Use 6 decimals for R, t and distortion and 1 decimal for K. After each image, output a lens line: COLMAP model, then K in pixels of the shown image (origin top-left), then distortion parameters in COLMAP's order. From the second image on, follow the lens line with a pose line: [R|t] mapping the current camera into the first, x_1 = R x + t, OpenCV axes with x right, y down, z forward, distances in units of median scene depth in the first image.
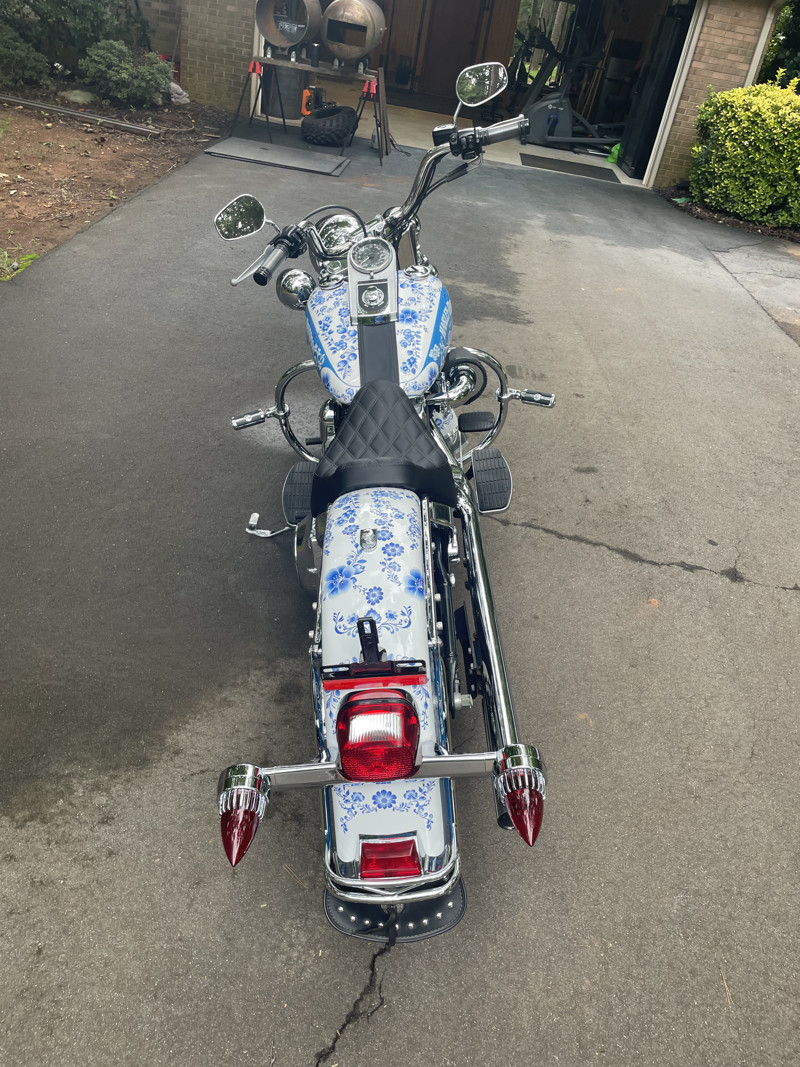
lens RADIAL K [[808.2, 0, 400.0], [0, 808.2, 533.5], [0, 0, 1]] dist [0.081523, -0.107518]
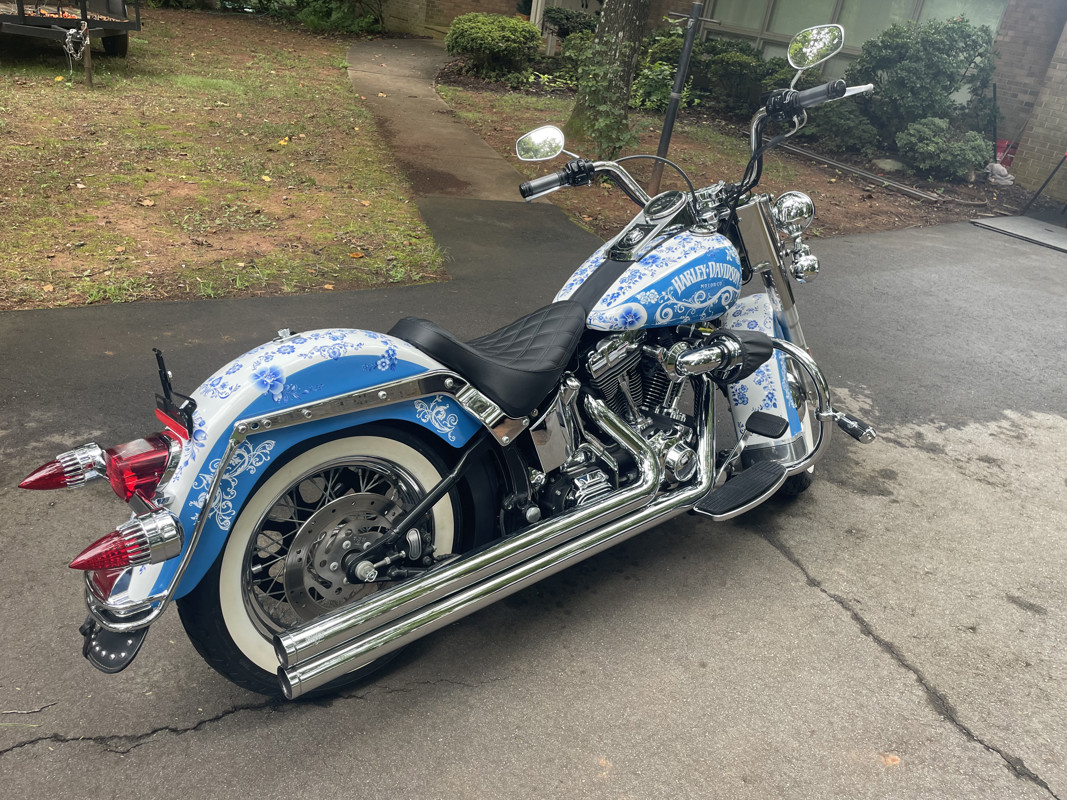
lens RADIAL K [[808.2, 0, 533.5], [0, 808.2, 400.0], [0, 0, 1]] dist [0.081523, -0.107518]
pose [[0.633795, 0.294213, -0.715362, 0.475238], [-0.459398, 0.887231, -0.042117, -0.012735], [0.622300, 0.355330, 0.697483, 0.221871]]
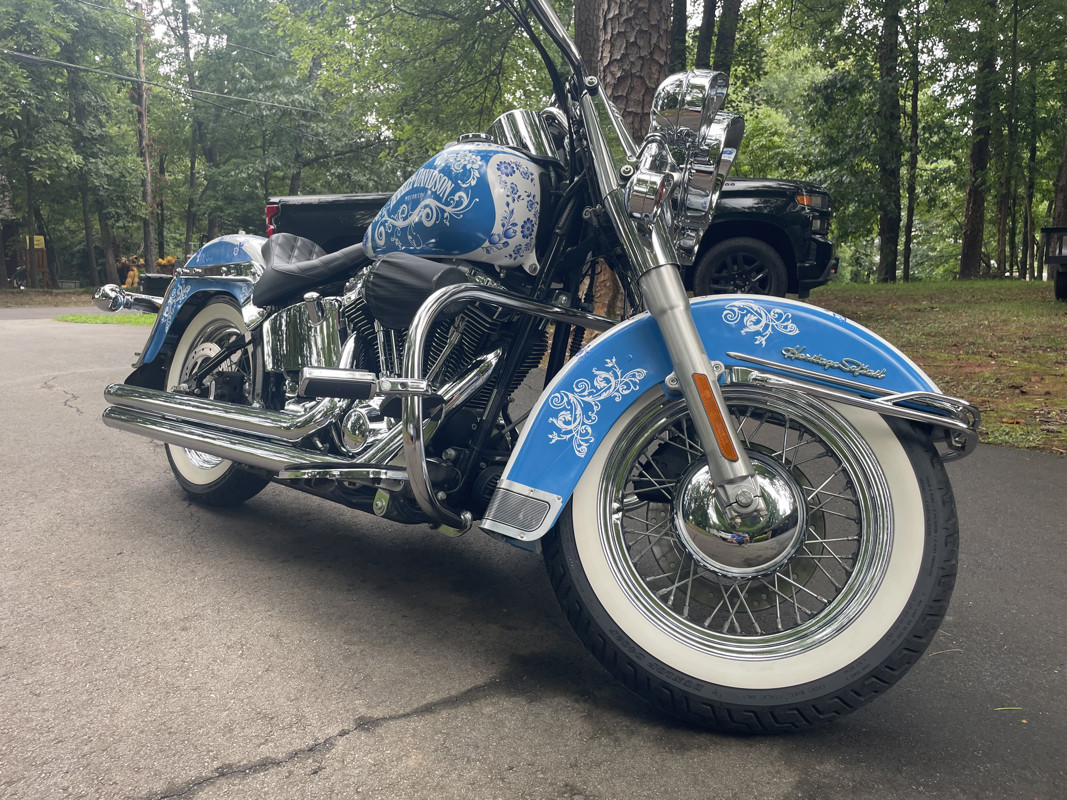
lens RADIAL K [[808.2, 0, 533.5], [0, 808.2, 400.0], [0, 0, 1]] dist [0.081523, -0.107518]
pose [[-0.682644, 0.001560, -0.730750, 0.380345], [-0.467323, 0.767849, 0.438198, -0.366014], [0.561789, 0.640629, -0.523438, 1.171593]]
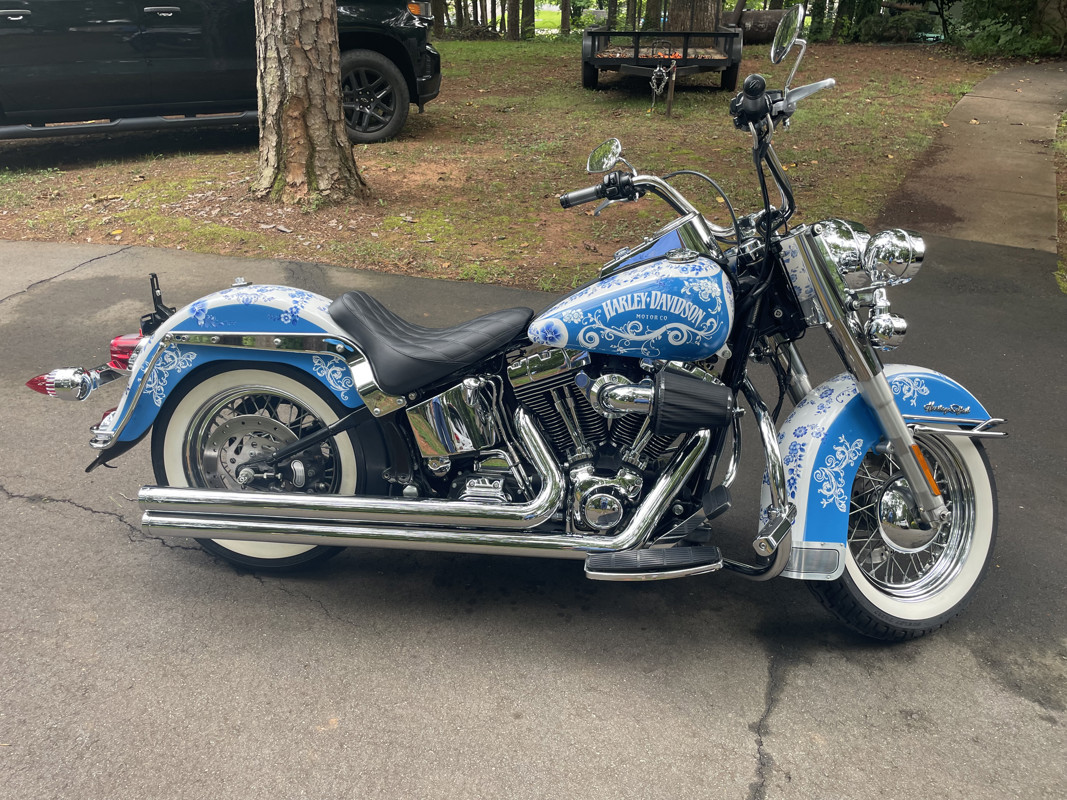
lens RADIAL K [[808.2, 0, 533.5], [0, 808.2, 400.0], [0, 0, 1]] dist [0.081523, -0.107518]
pose [[-0.126801, 0.336975, -0.932936, 0.641166], [-0.571636, 0.743819, 0.346361, -0.311641], [0.810650, 0.577219, 0.098310, 0.670395]]
